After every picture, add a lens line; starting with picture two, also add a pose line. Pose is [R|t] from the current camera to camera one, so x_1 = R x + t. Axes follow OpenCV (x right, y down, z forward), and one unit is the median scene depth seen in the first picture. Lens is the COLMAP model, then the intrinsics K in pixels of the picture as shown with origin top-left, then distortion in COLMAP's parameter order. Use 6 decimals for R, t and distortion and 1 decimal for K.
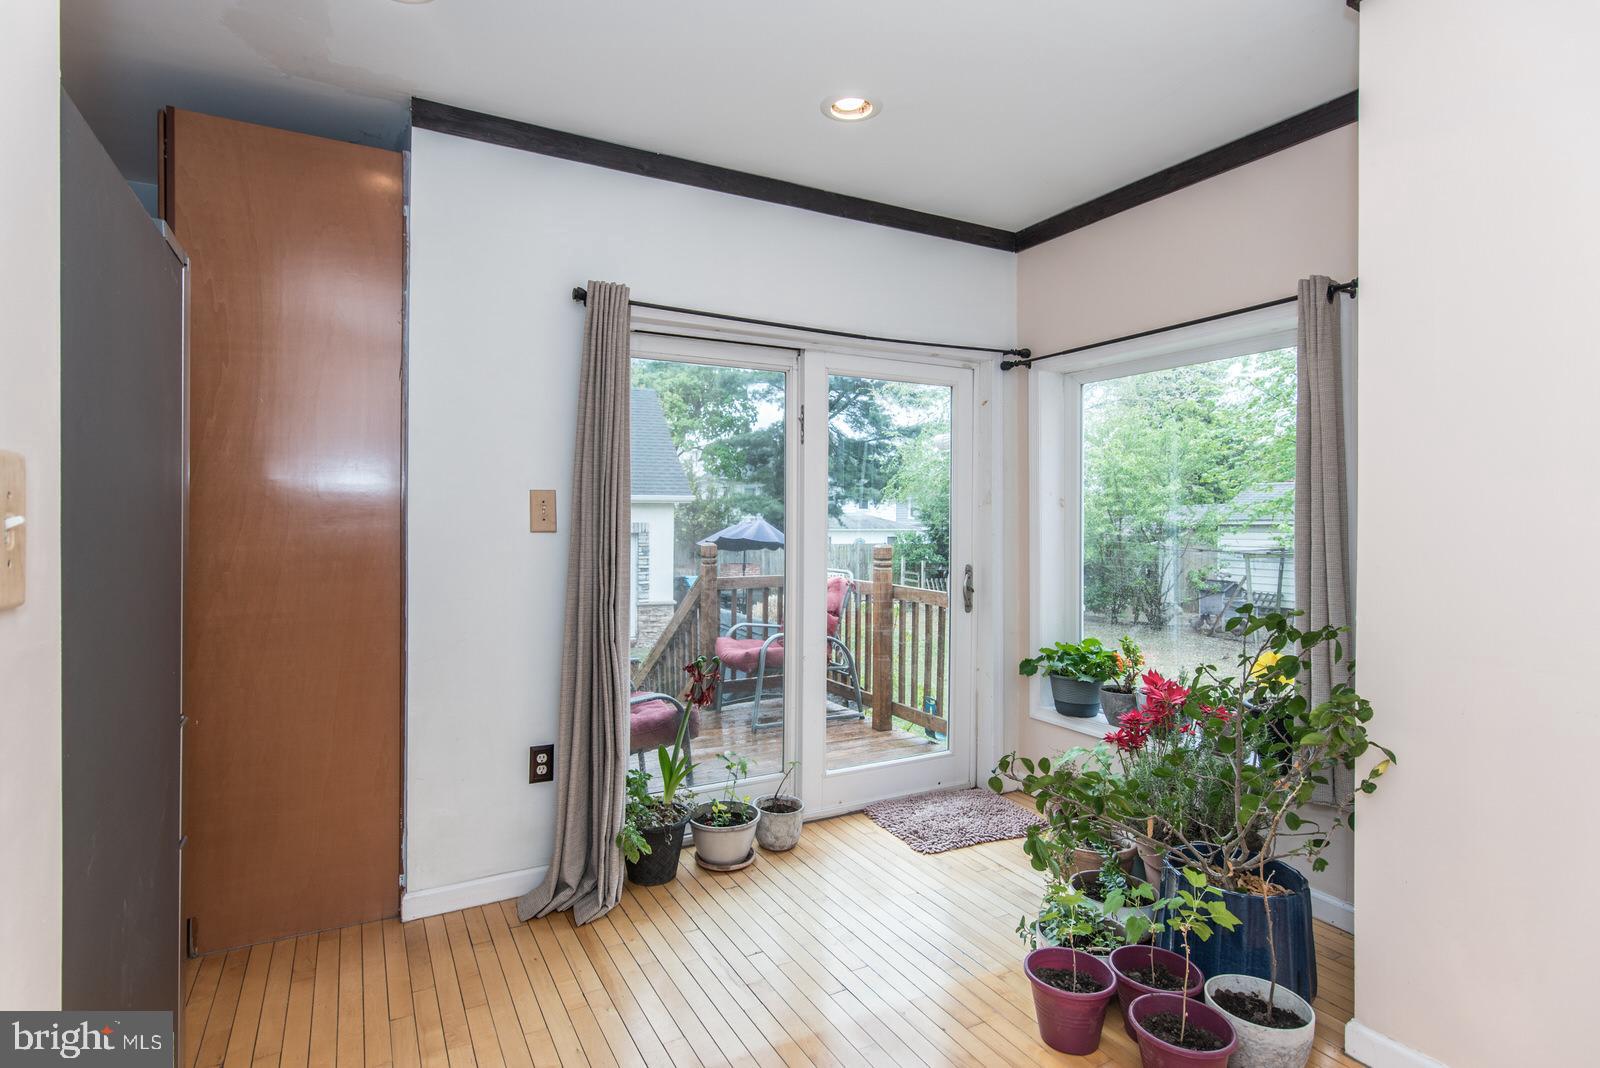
lens RADIAL K [[803.4, 0, 829.7], [0, 803.4, 521.7], [0, 0, 1]] dist [-0.002000, -0.000487]
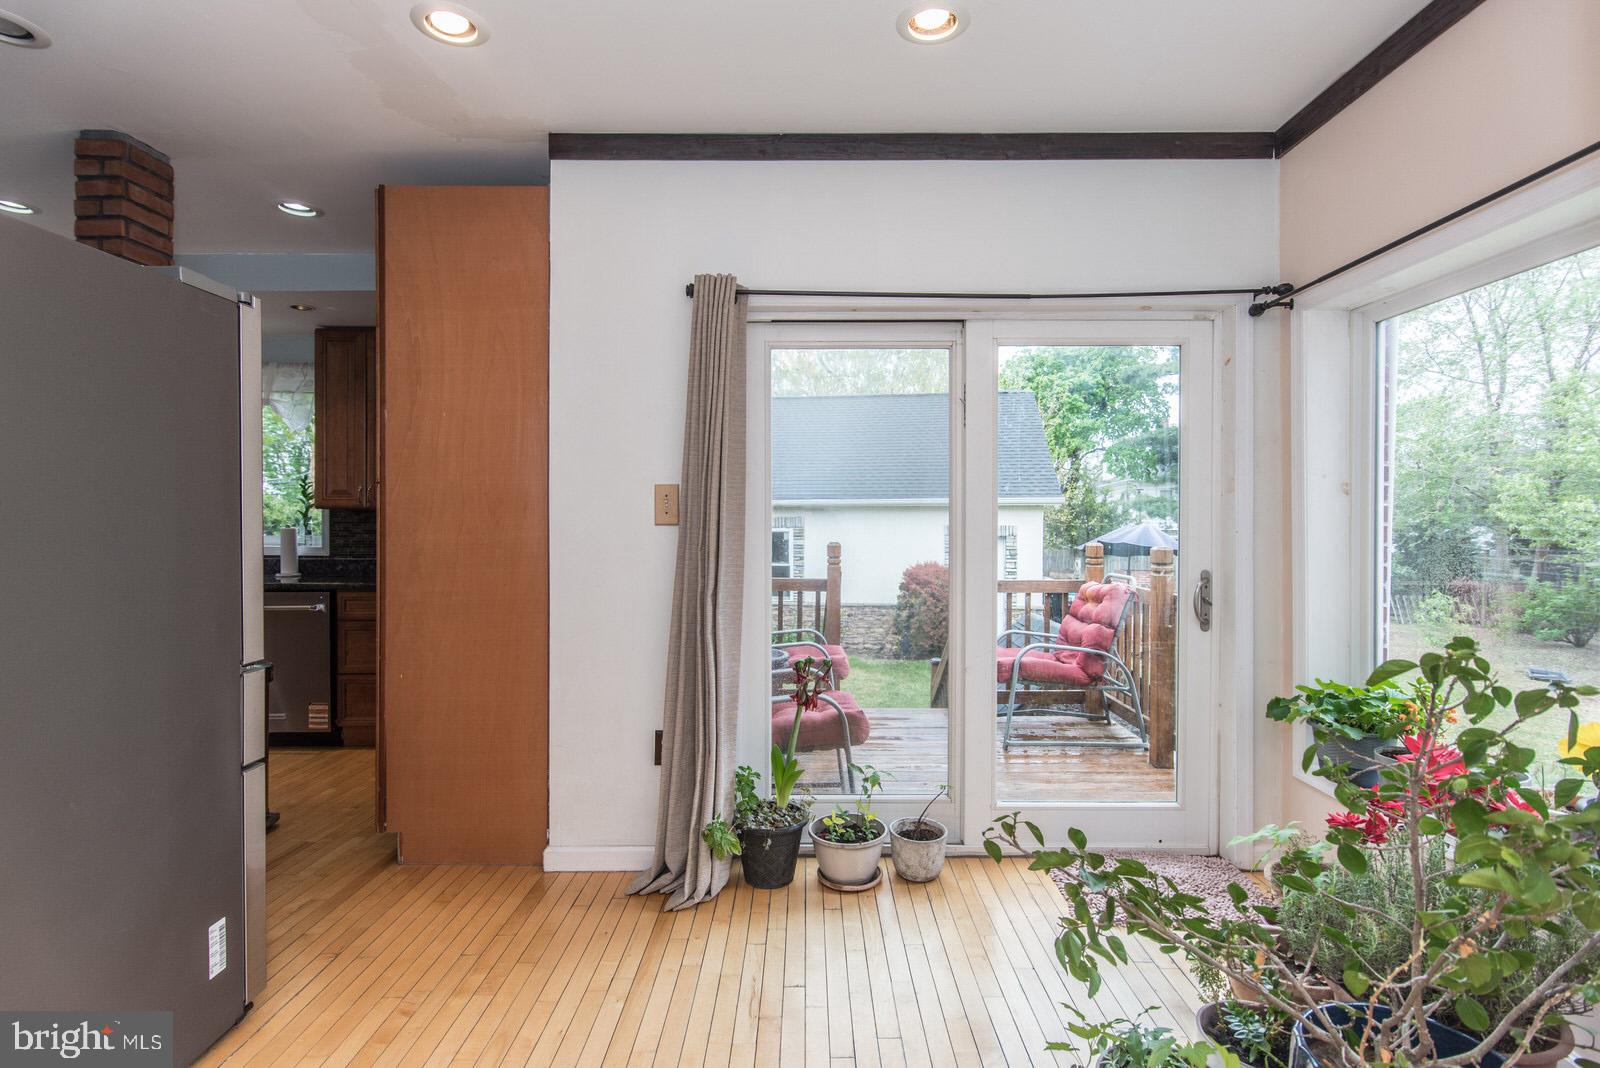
lens RADIAL K [[803.4, 0, 801.4], [0, 803.4, 529.7], [0, 0, 1]] dist [-0.002000, -0.000487]
pose [[0.874614, 0.002110, -0.484816, 0.274603], [0.000623, 0.999985, 0.005475, 0.012241], [0.484820, -0.005091, 0.874599, 0.163406]]
